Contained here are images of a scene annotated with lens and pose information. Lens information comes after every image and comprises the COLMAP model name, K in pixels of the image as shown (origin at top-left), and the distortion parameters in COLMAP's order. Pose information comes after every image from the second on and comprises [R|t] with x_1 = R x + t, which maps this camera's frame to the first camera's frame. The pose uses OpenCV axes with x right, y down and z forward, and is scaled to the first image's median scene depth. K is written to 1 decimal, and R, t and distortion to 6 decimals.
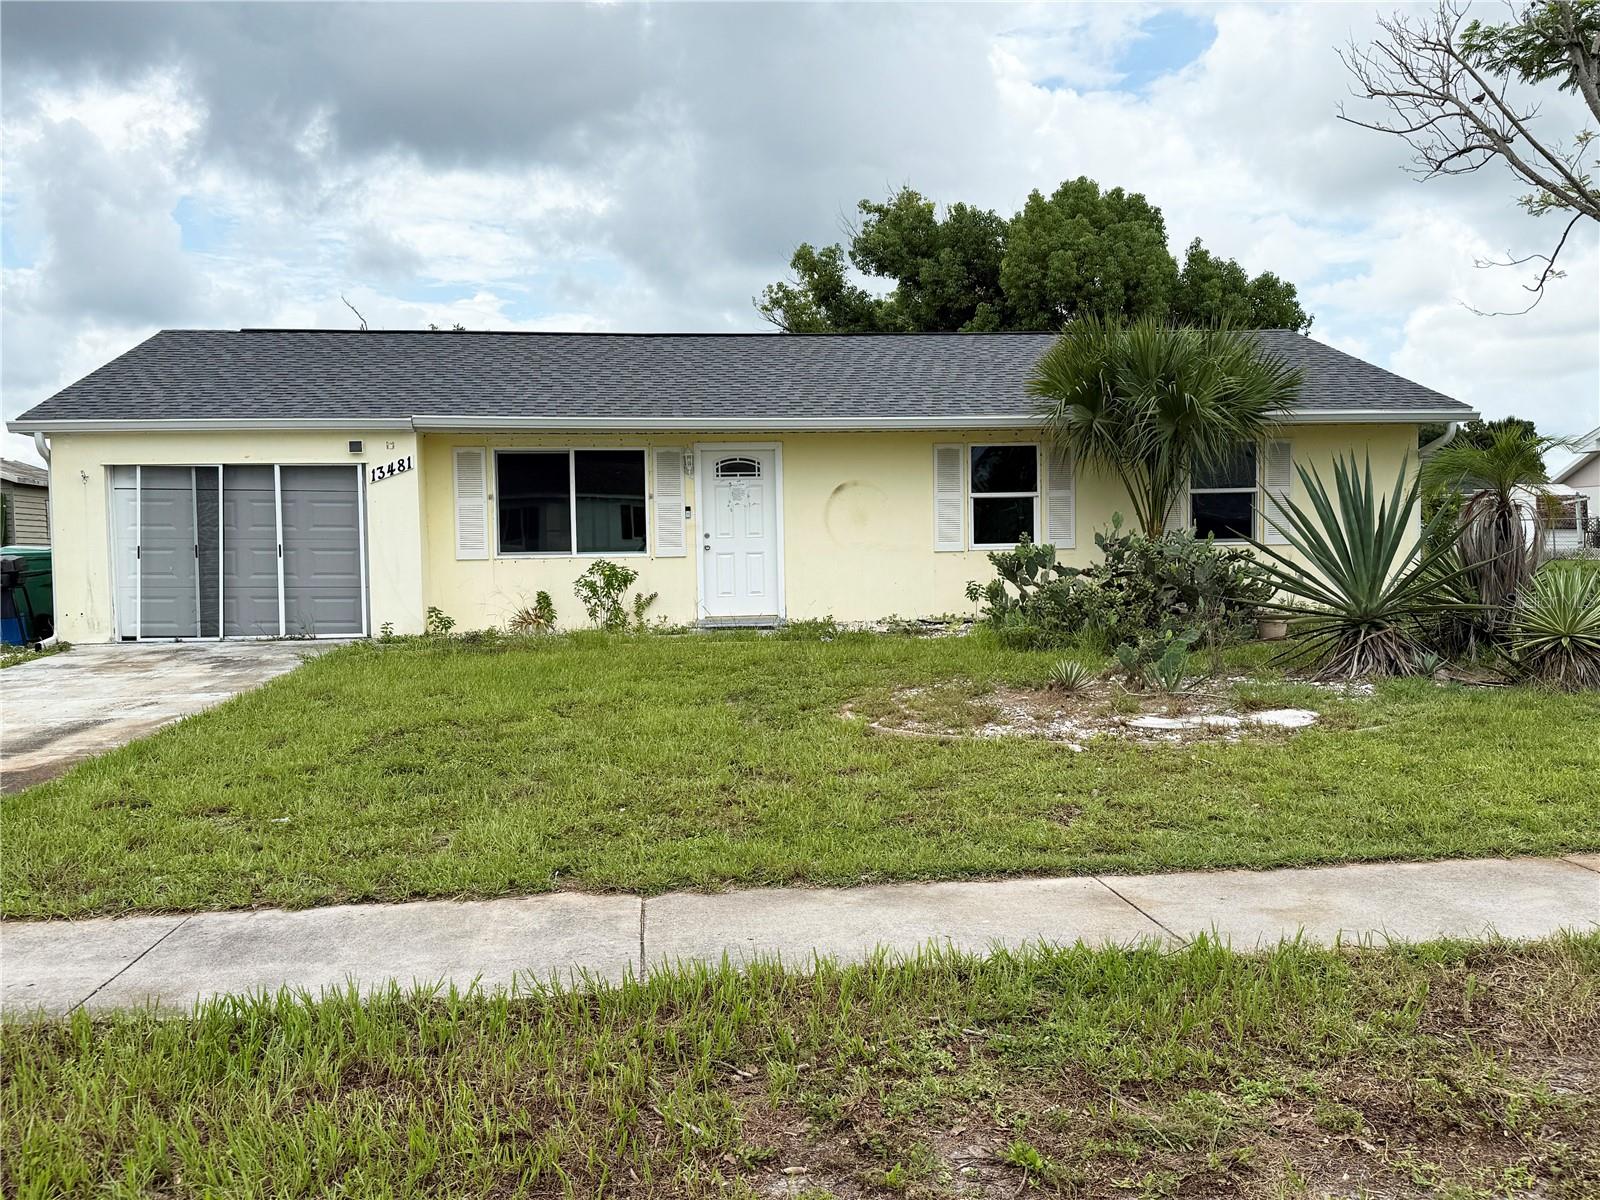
lens RADIAL K [[1421.4, 0, 798.6], [0, 1421.4, 605.5], [0, 0, 1]] dist [0.107590, -0.029666]
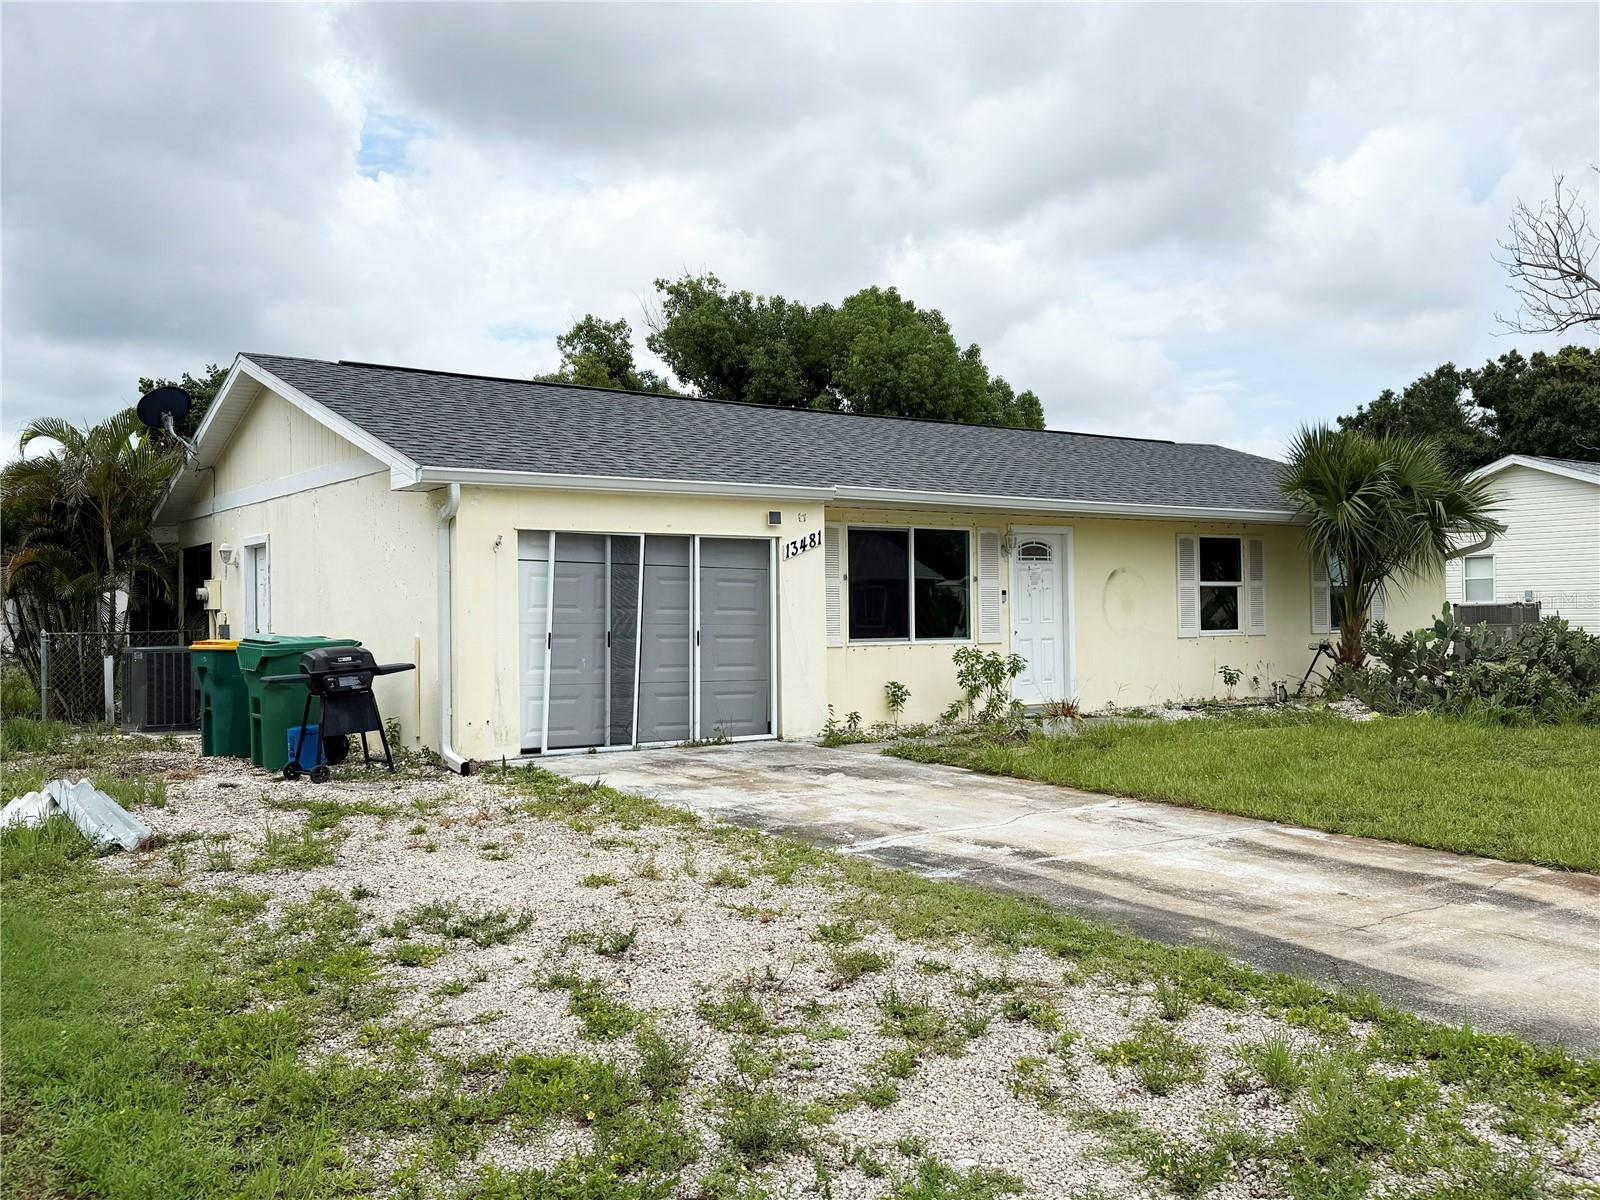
lens RADIAL K [[1421.4, 0, 799.1], [0, 1421.4, 599.0], [0, 0, 1]] dist [0.107590, -0.029666]
pose [[0.861922, 0.011314, 0.506914, -0.690309], [0.022305, 0.997937, -0.060200, -0.009057], [-0.506550, 0.063195, 0.859892, 0.245514]]
